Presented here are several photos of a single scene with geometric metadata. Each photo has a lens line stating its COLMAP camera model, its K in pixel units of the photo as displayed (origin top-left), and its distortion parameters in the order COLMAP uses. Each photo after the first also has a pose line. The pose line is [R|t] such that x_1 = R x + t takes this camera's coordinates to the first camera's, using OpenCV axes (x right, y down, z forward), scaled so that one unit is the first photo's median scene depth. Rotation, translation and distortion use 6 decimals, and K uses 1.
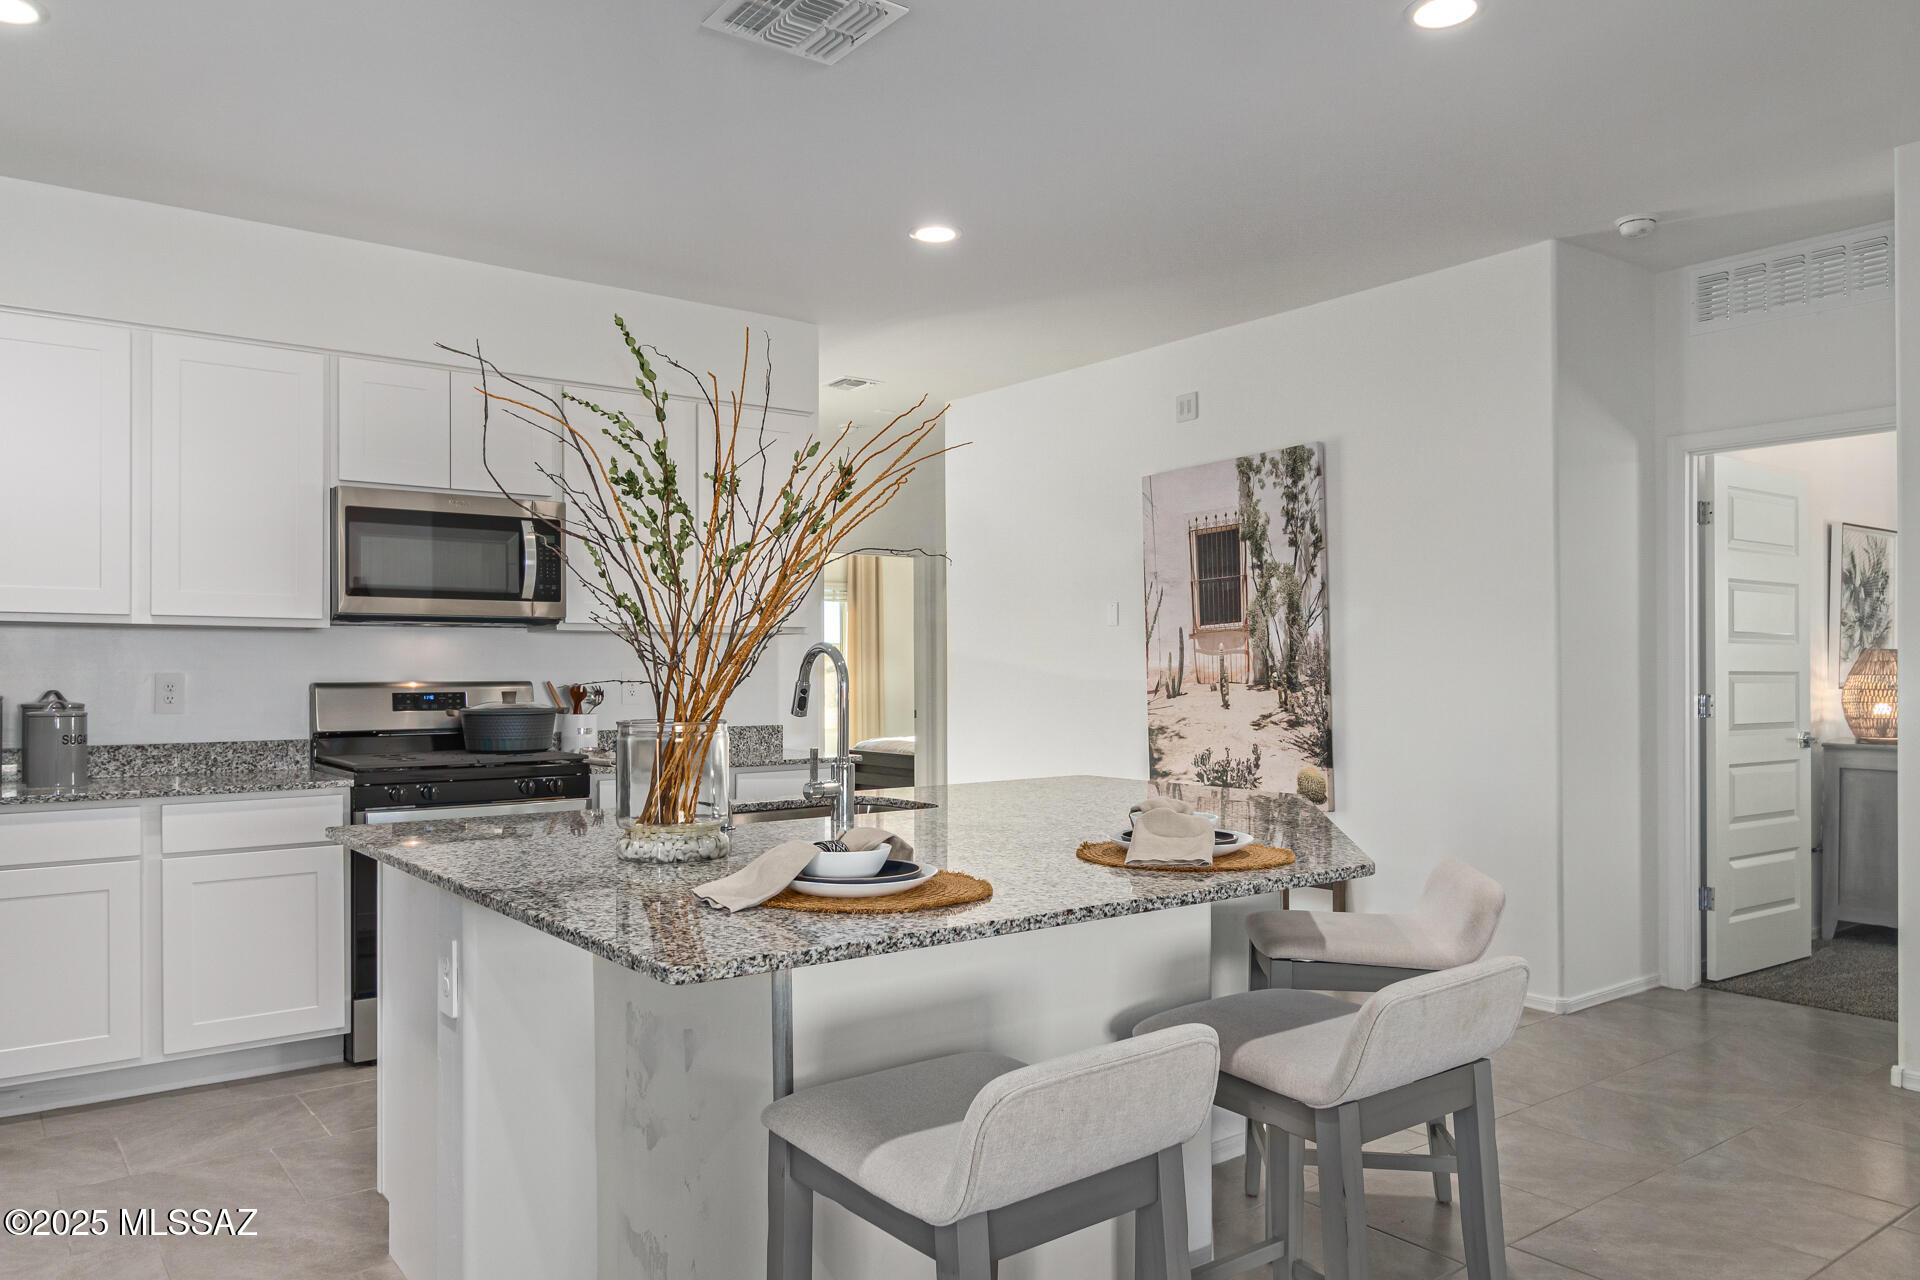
lens RADIAL K [[1342.5, 0, 944.9], [0, 1342.5, 664.6], [0, 0, 1]] dist [0.006864, -0.008966]
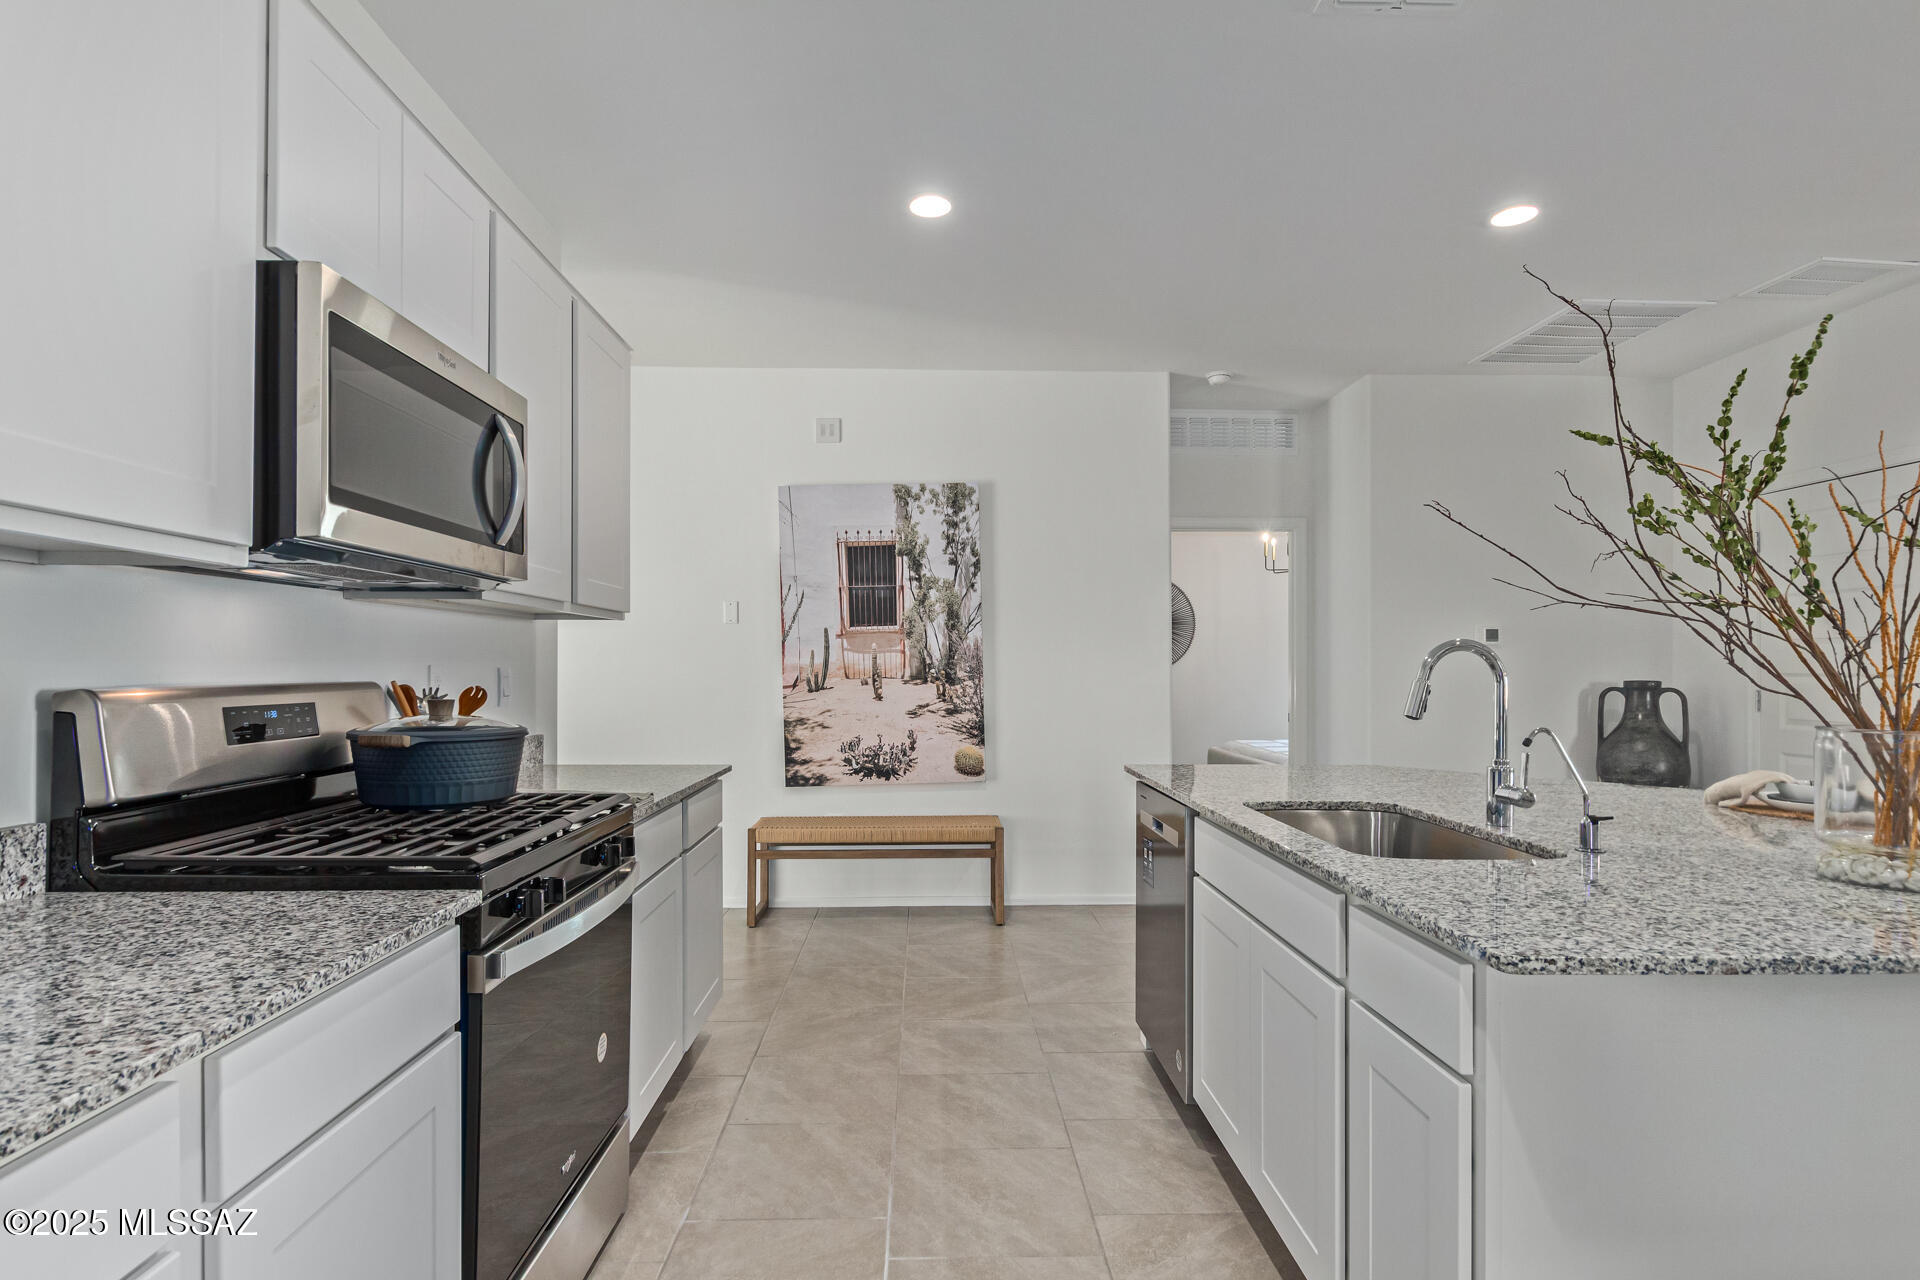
lens RADIAL K [[986.6, 0, 948.9], [0, 986.6, 656.9], [0, 0, 1]] dist [0.008986, -0.005555]
pose [[0.574871, 0.008713, 0.818197, -0.488928], [-0.008406, 0.999953, -0.004742, -0.001052], [-0.818201, -0.004152, 0.574918, 0.510122]]
